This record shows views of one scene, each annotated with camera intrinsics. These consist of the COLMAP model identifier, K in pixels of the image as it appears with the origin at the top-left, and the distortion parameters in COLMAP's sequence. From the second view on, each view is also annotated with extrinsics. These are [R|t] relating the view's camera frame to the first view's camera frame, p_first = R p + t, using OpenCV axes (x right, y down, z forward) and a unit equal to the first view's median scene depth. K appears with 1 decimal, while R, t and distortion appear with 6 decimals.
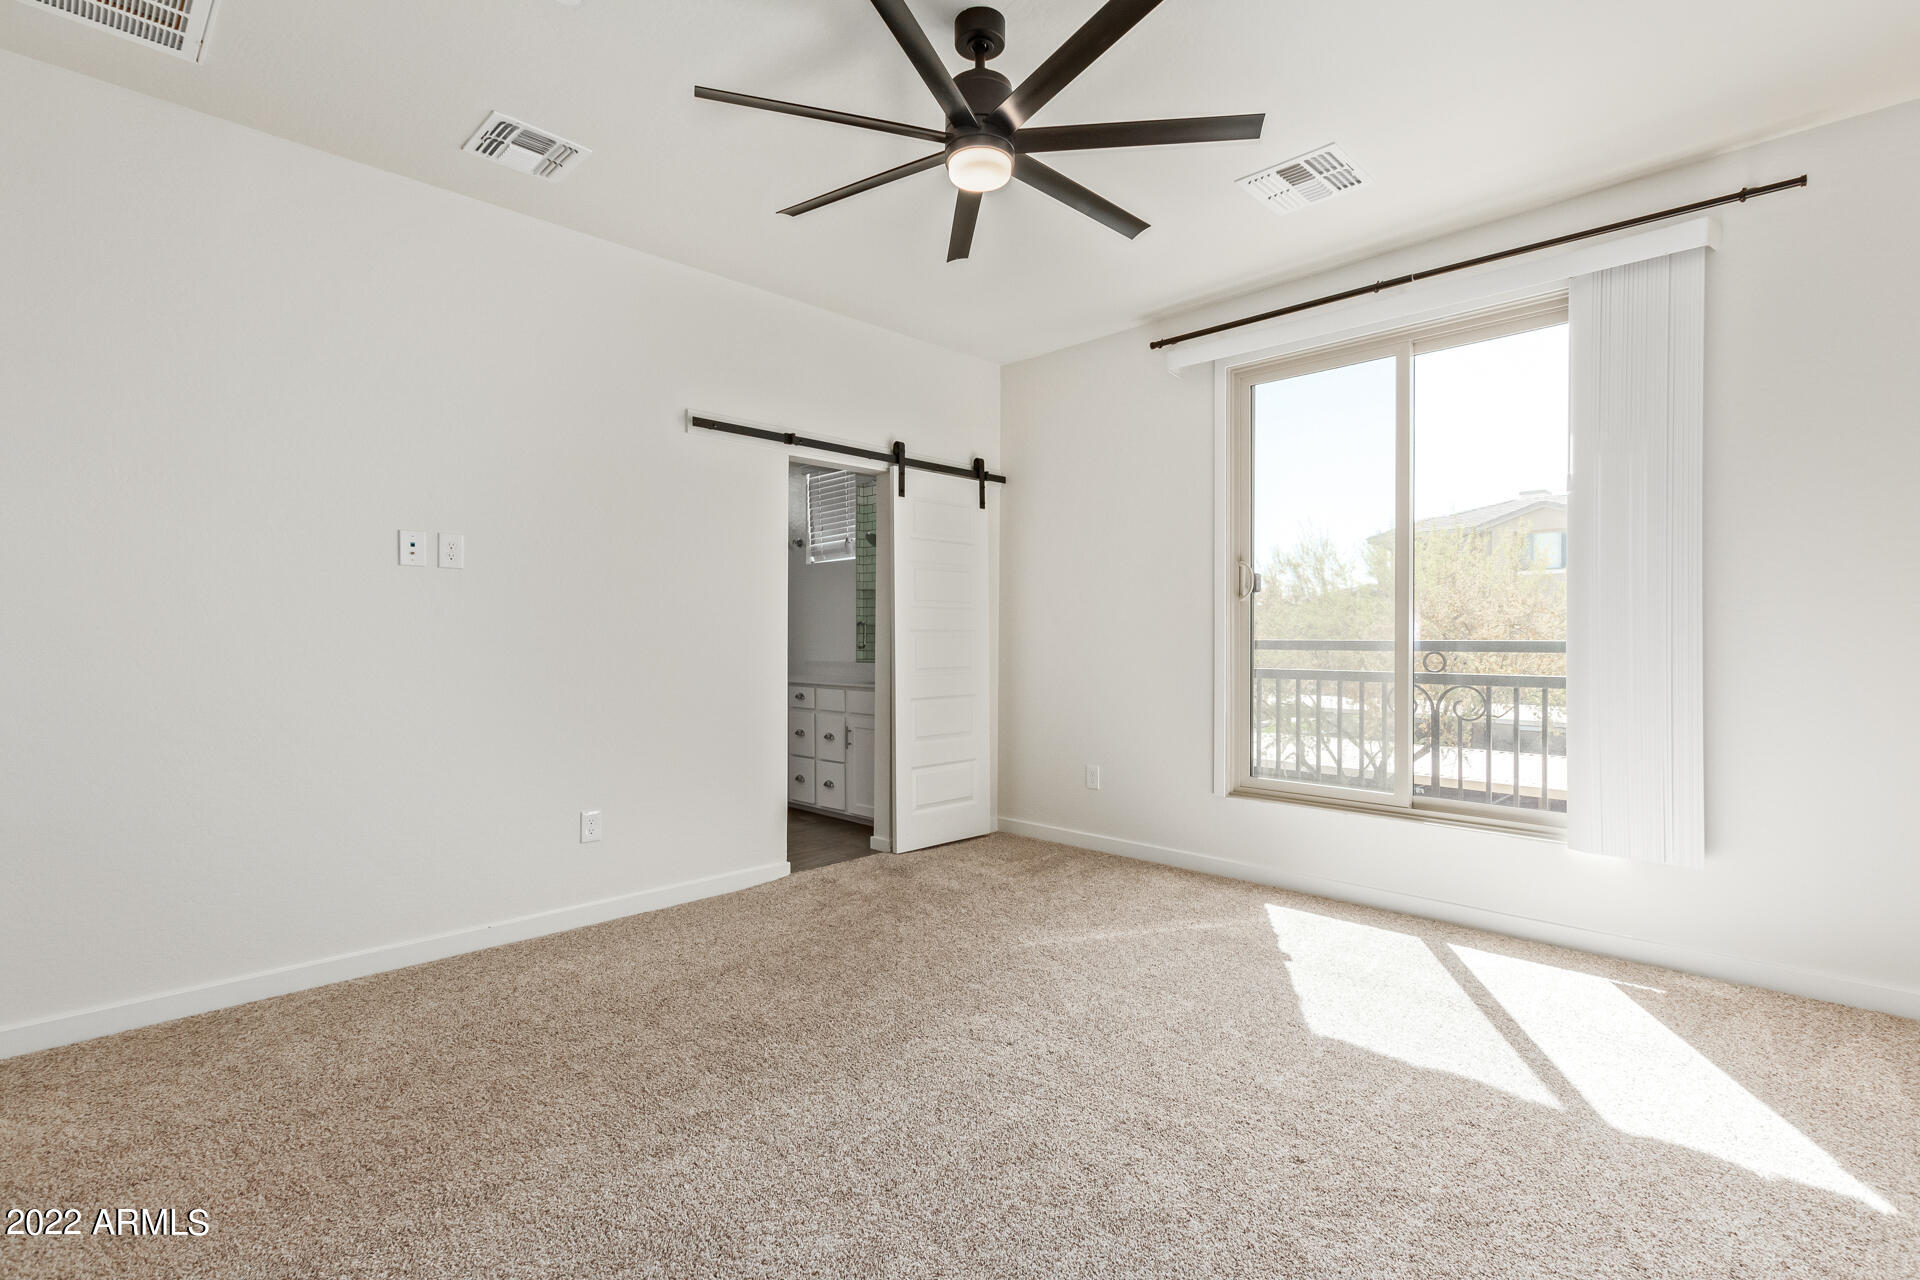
lens RADIAL K [[892.3, 0, 960.0], [0, 892.3, 640.0], [0, 0, 1]] dist [0.005057, -0.000190]
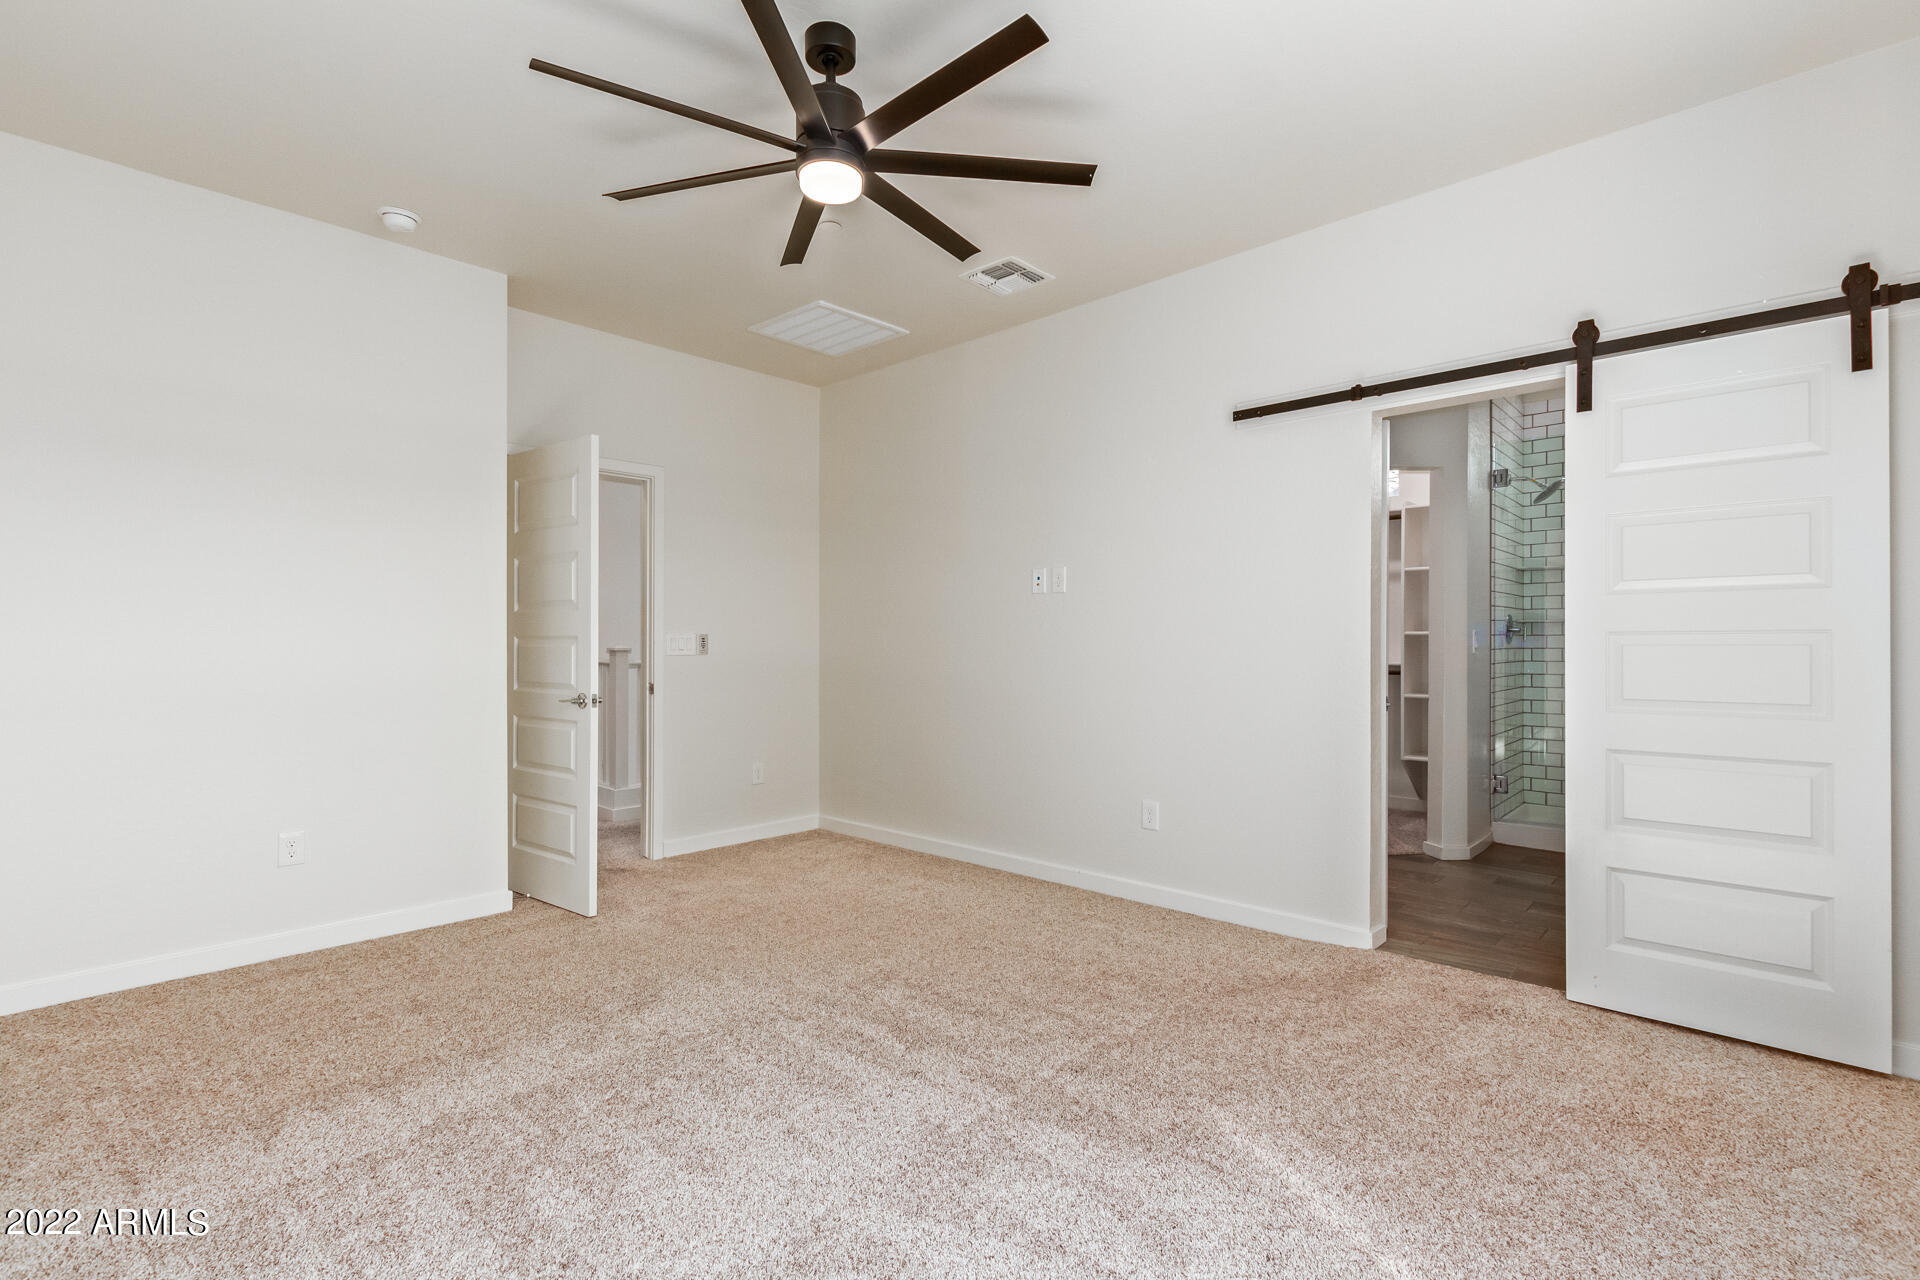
lens RADIAL K [[875.2, 0, 951.5], [0, 875.2, 641.7], [0, 0, 1]] dist [0.004434, -0.000206]
pose [[0.037130, -0.005201, -0.999297, 0.598518], [-0.004793, 0.999974, -0.005383, 0.000764], [0.999299, 0.004990, 0.037104, 0.645683]]
